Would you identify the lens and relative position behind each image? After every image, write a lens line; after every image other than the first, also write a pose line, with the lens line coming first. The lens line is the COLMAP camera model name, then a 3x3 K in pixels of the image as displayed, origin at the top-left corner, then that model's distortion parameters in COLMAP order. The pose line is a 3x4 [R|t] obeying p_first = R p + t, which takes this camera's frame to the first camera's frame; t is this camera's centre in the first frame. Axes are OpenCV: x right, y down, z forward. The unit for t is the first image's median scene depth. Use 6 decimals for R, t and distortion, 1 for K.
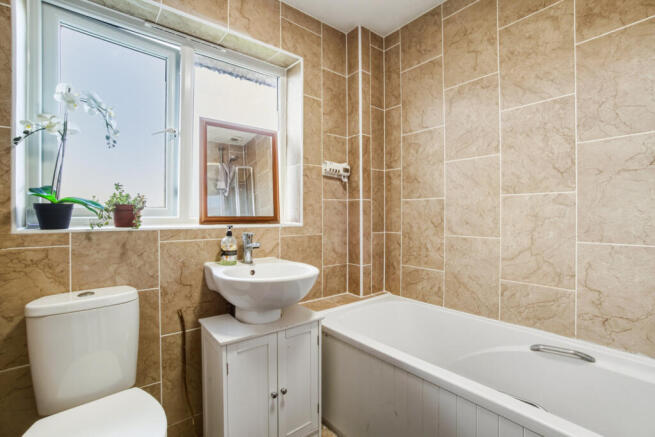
lens RADIAL K [[297.6, 0, 329.6], [0, 297.6, 218.0], [0, 0, 1]] dist [-0.022136, 0.004596]
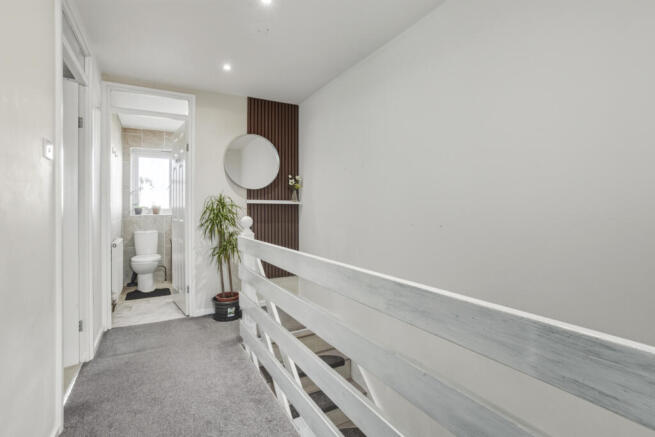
lens RADIAL K [[297.6, 0, 325.5], [0, 297.6, 215.5], [0, 0, 1]] dist [-0.022136, 0.004596]
pose [[0.974112, -0.000832, -0.226062, 2.412370], [0.002863, 0.999958, 0.008653, 0.019263], [0.226046, -0.009076, 0.974074, -2.309912]]
